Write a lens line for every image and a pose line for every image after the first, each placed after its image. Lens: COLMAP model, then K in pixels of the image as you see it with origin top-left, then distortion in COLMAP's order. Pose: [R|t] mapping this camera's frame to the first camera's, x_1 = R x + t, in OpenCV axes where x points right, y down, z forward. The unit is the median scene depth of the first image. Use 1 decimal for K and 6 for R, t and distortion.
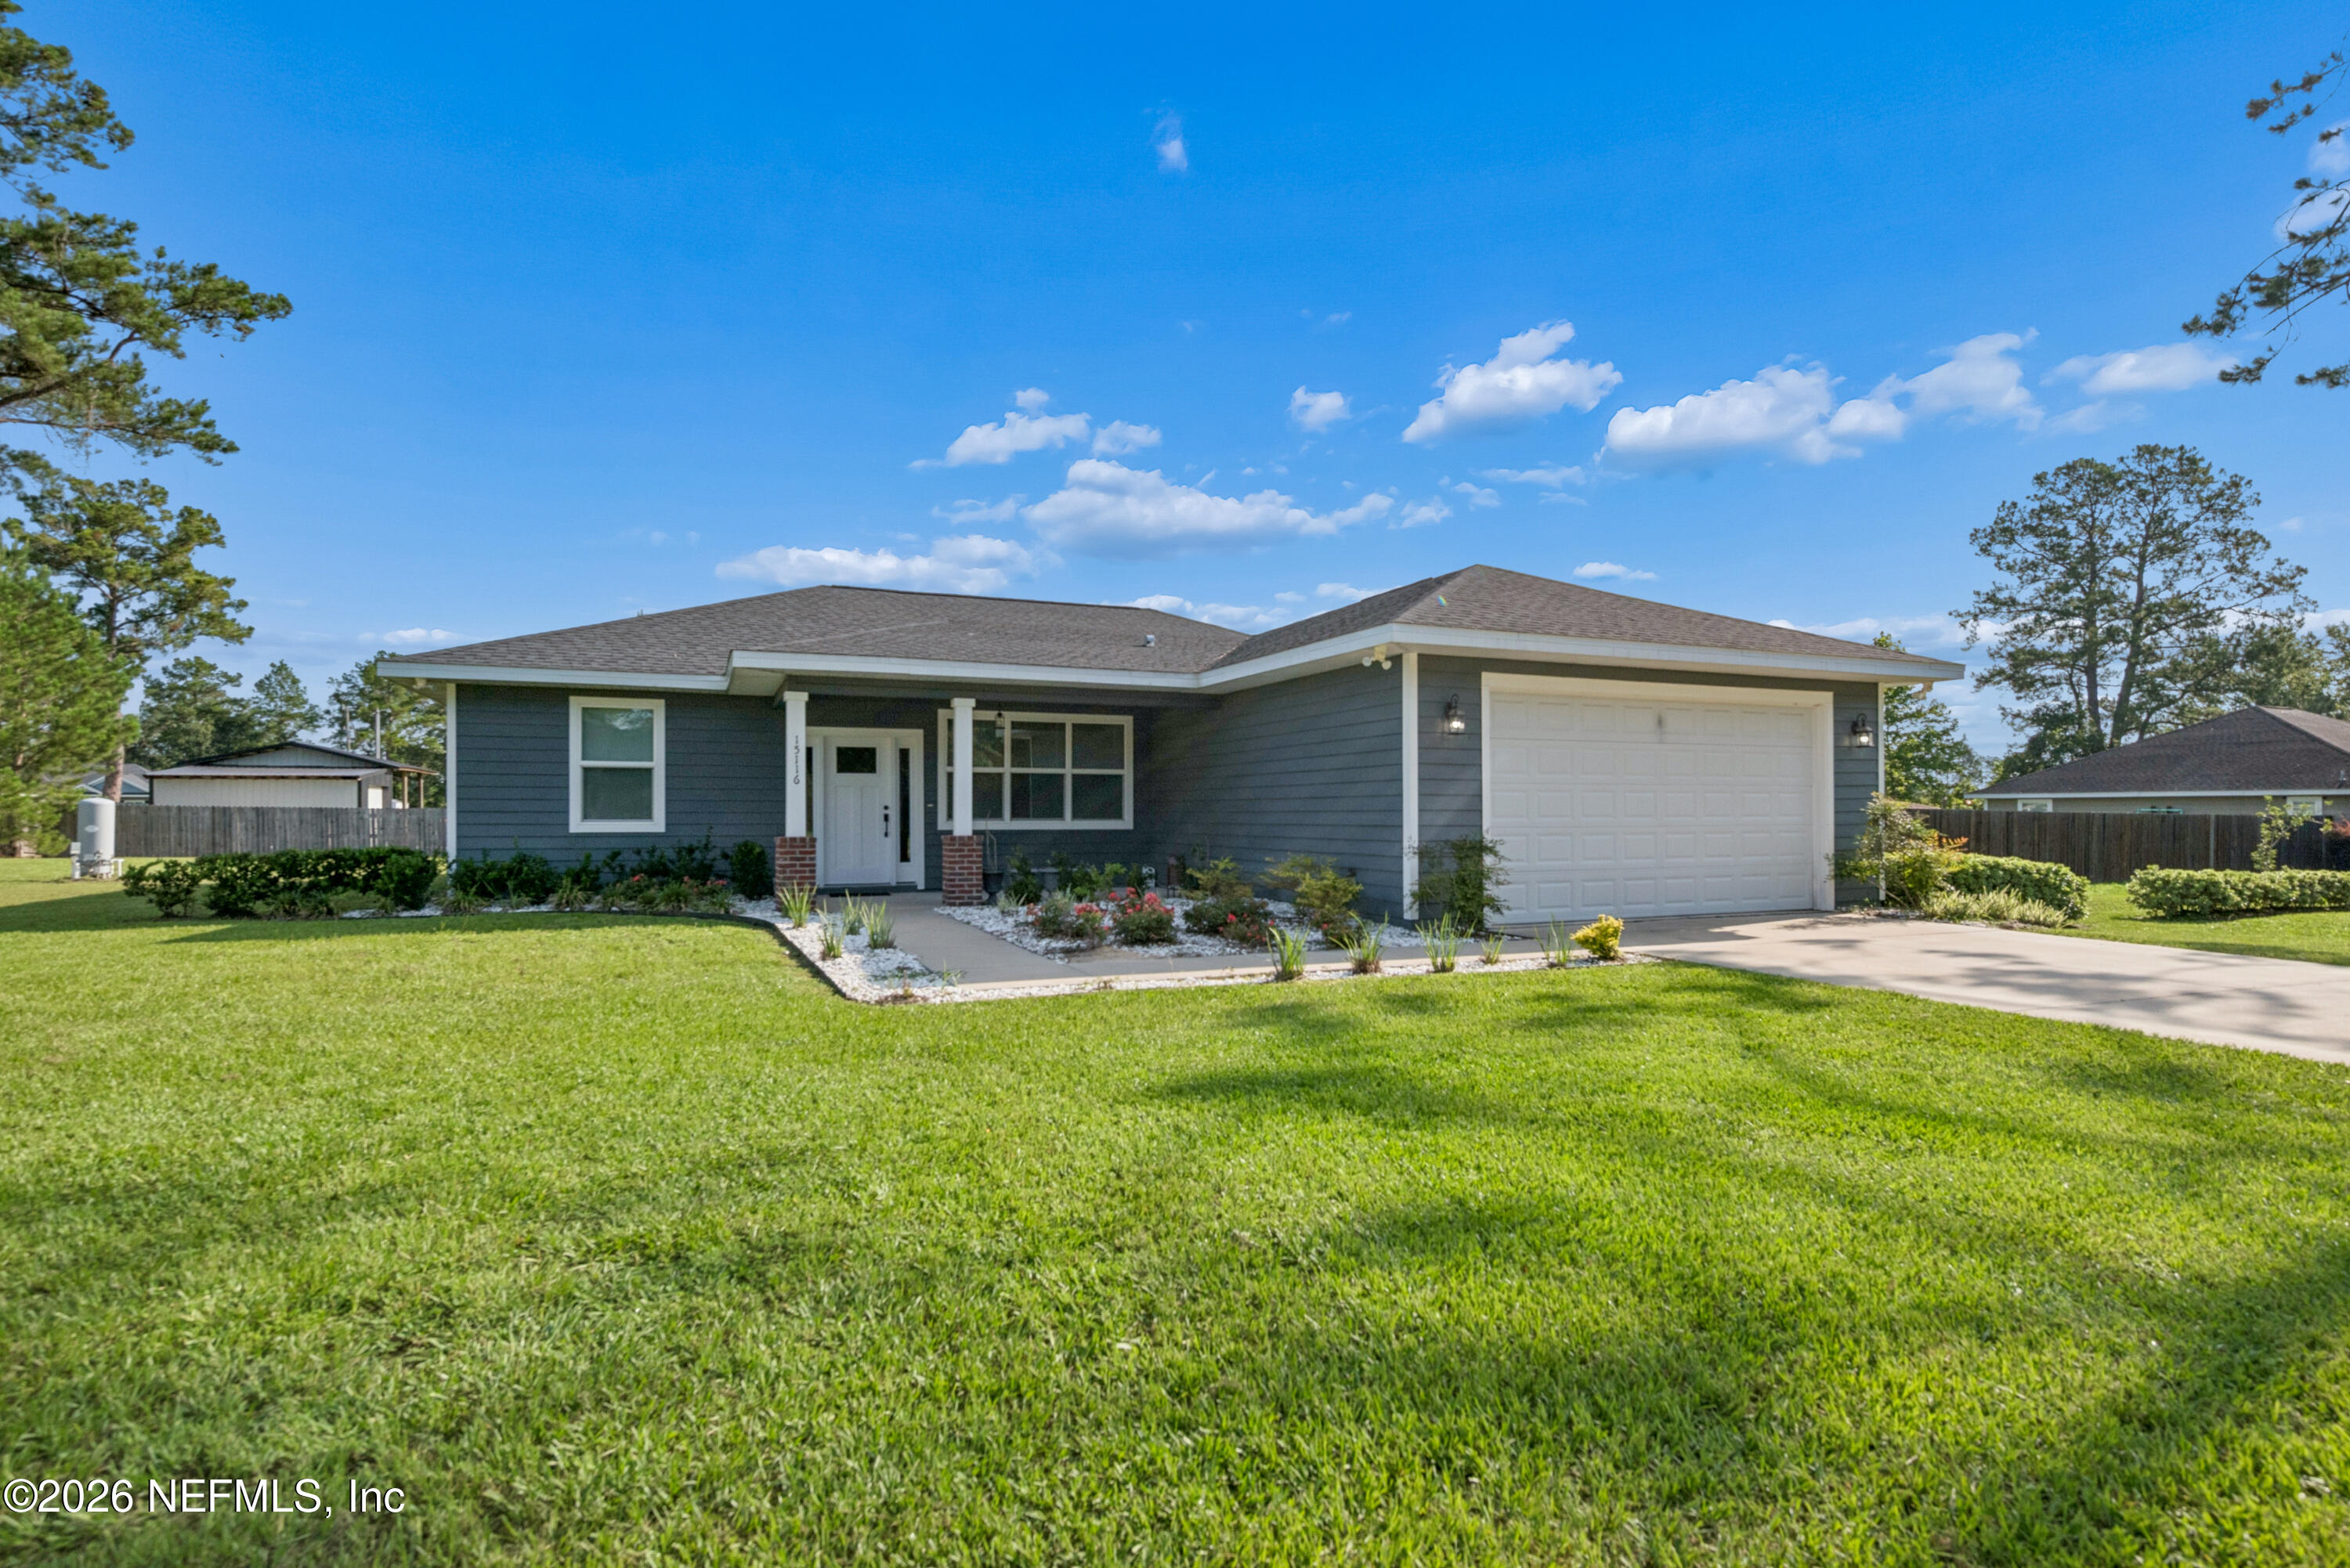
lens RADIAL K [[1131.5, 0, 1169.1], [0, 1131.5, 806.5], [0, 0, 1]] dist [-0.000555, 0.000540]
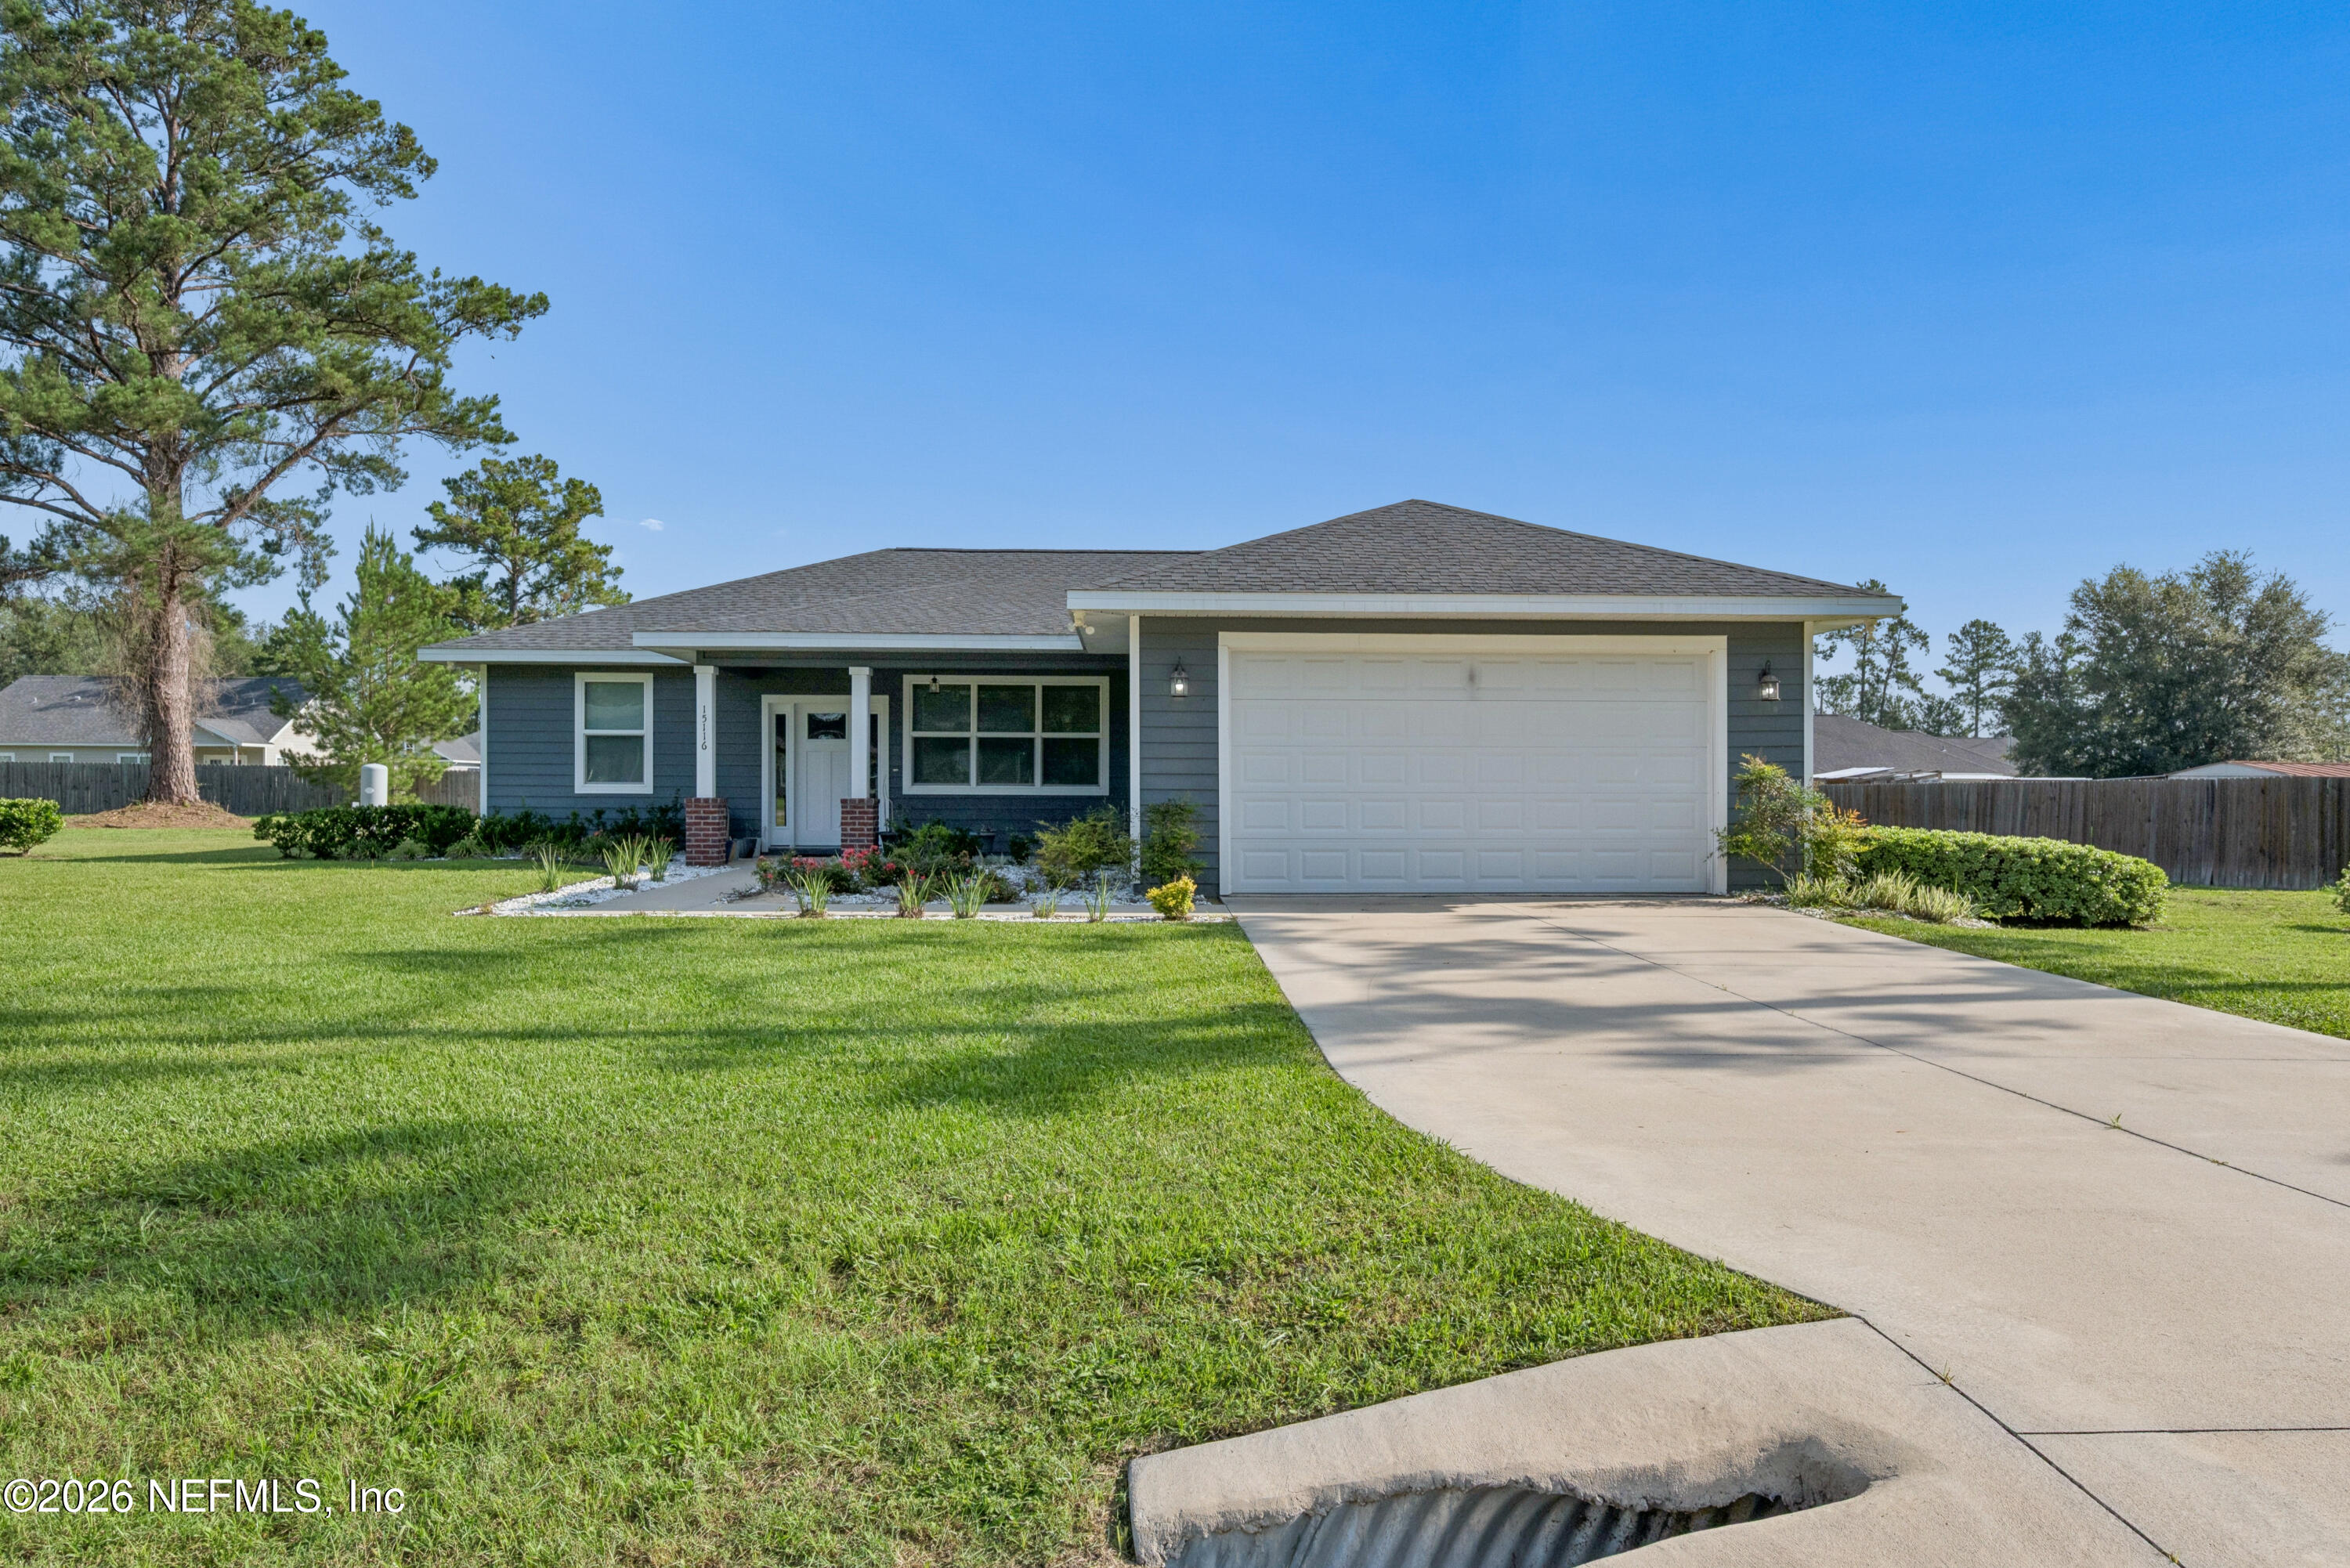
lens RADIAL K [[1432.9, 0, 1175.1], [0, 1432.9, 785.4], [0, 0, 1]] dist [-0.002478, 0.000625]
pose [[0.937724, 0.004857, -0.347346, 0.450454], [-0.002463, 0.999970, 0.007332, 0.002714], [0.347371, -0.006020, 0.937708, -0.113371]]
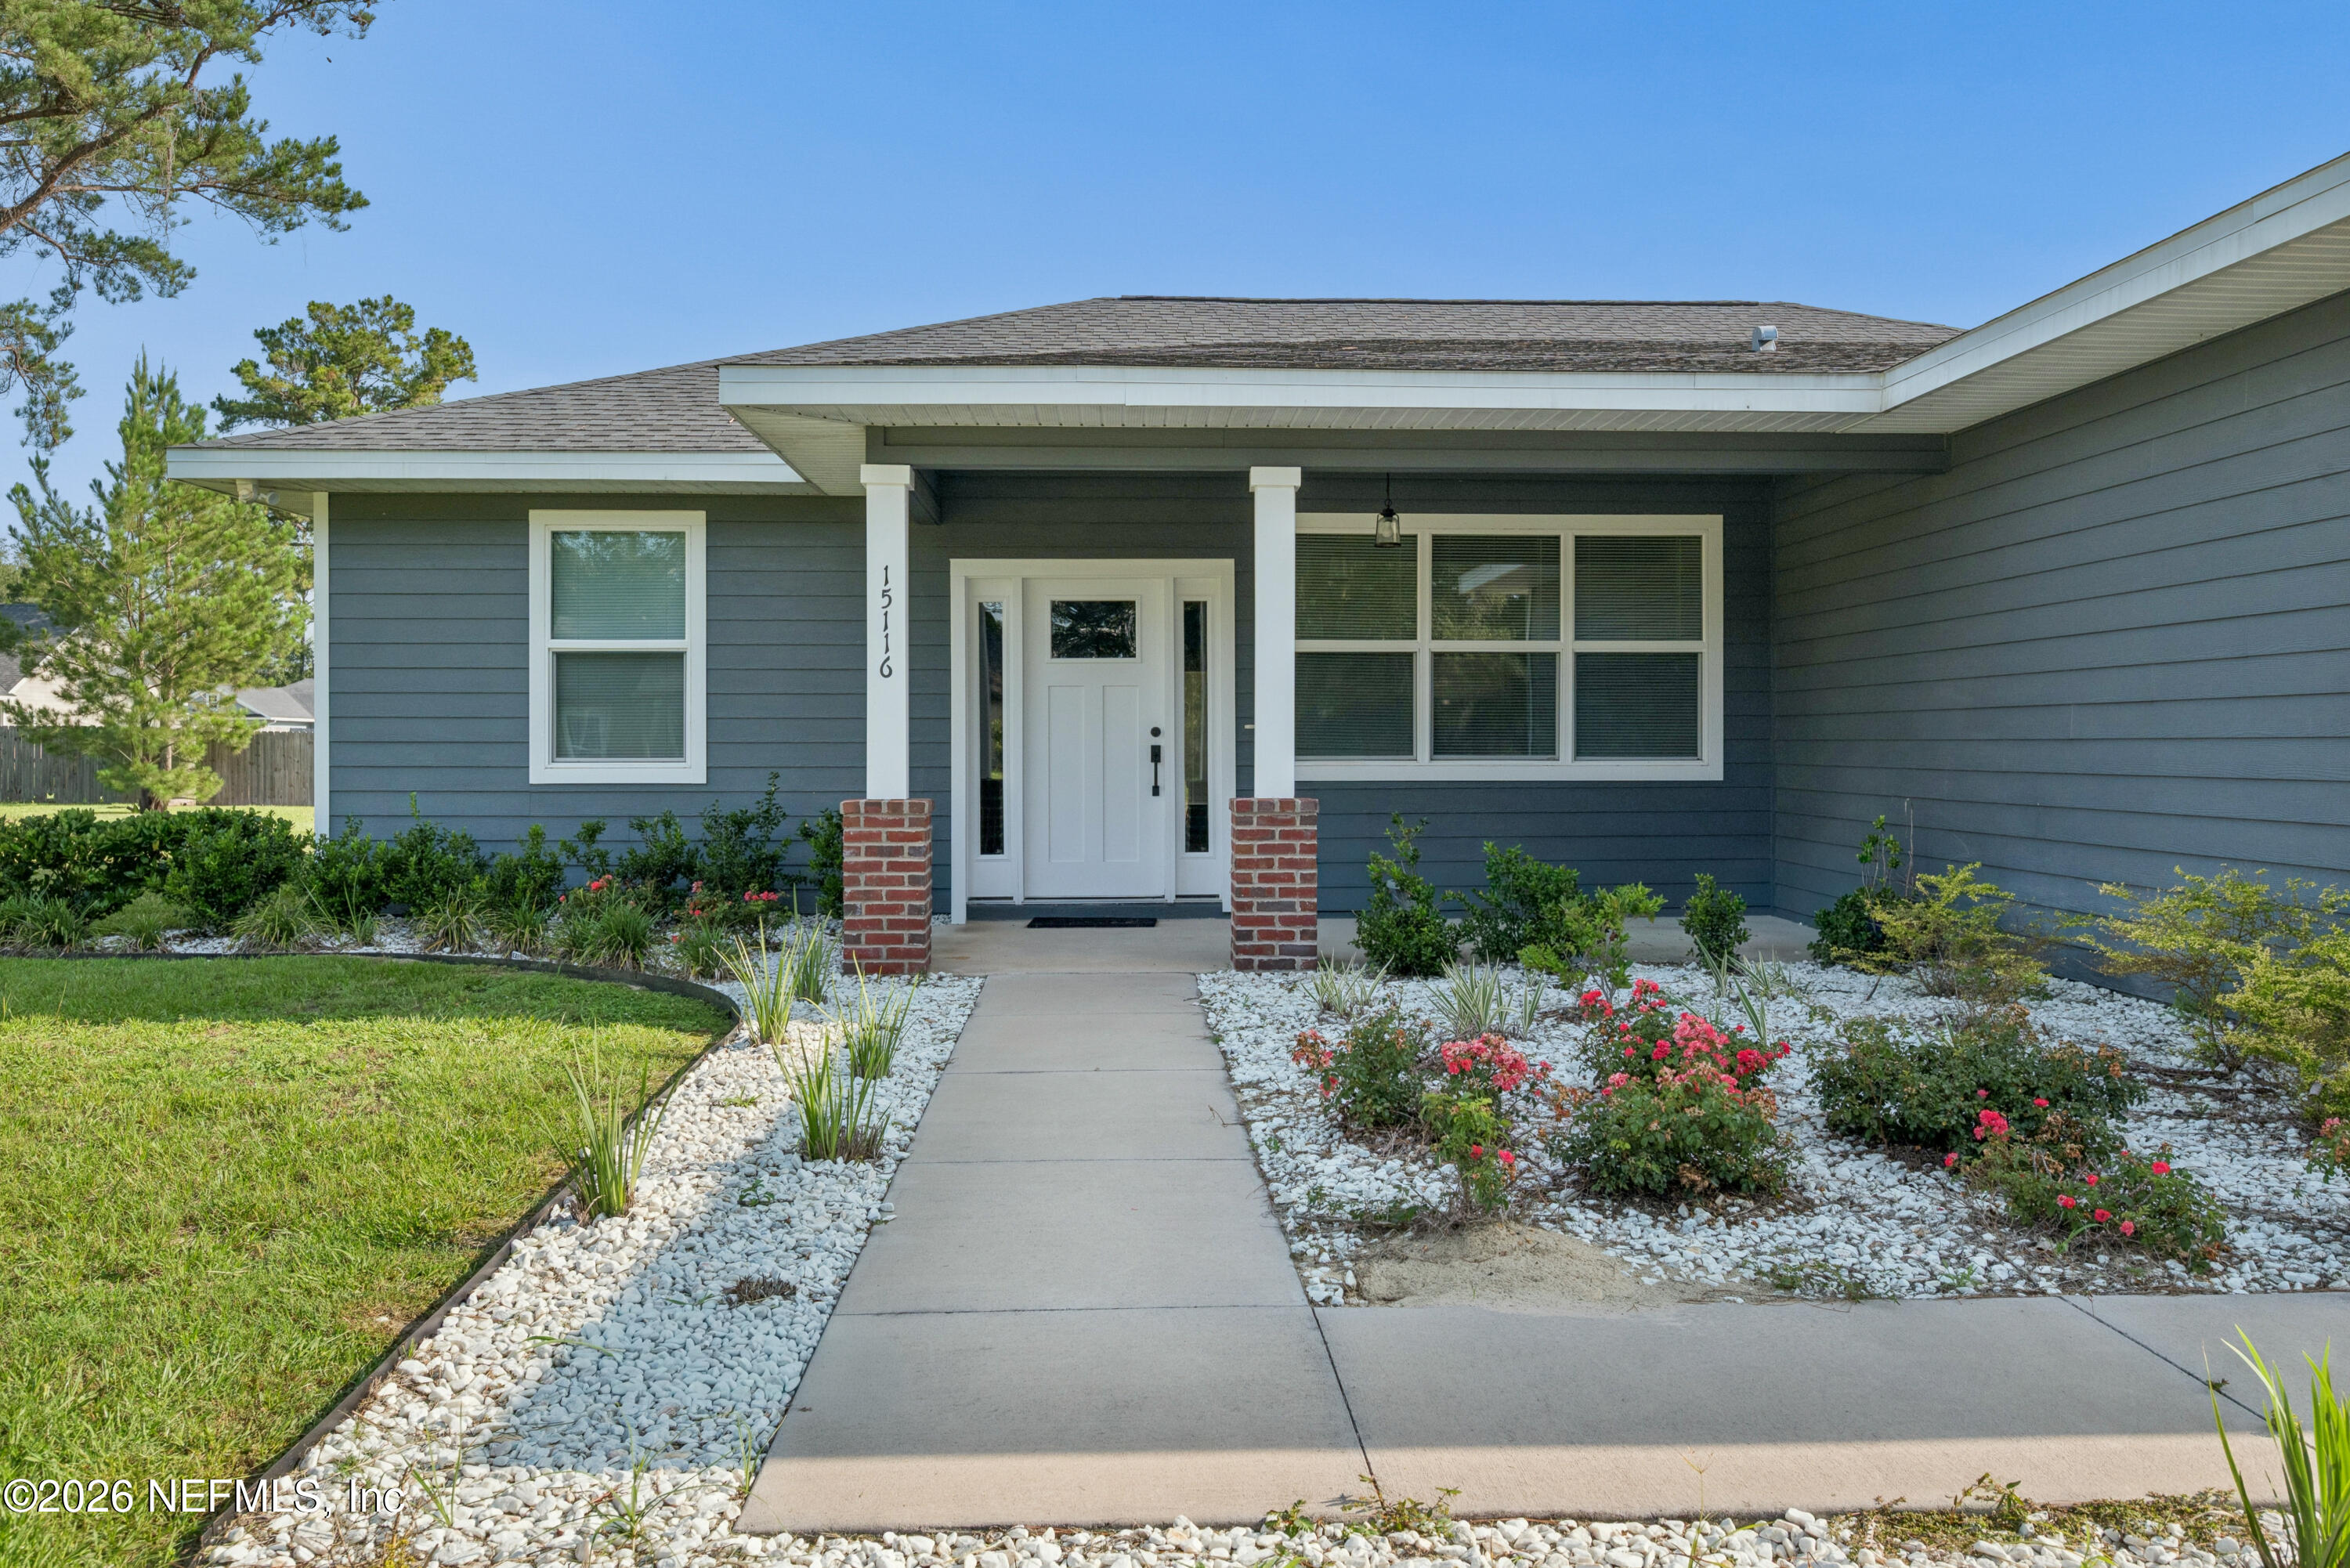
lens RADIAL K [[1801.9, 0, 1198.9], [0, 1801.9, 734.8], [0, 0, 1]] dist [0.001423, -0.009948]
pose [[0.940450, -0.002326, -0.339925, 0.013343], [0.002987, 0.999995, 0.001423, 0.001057], [0.339919, -0.002354, 0.940452, 0.302966]]
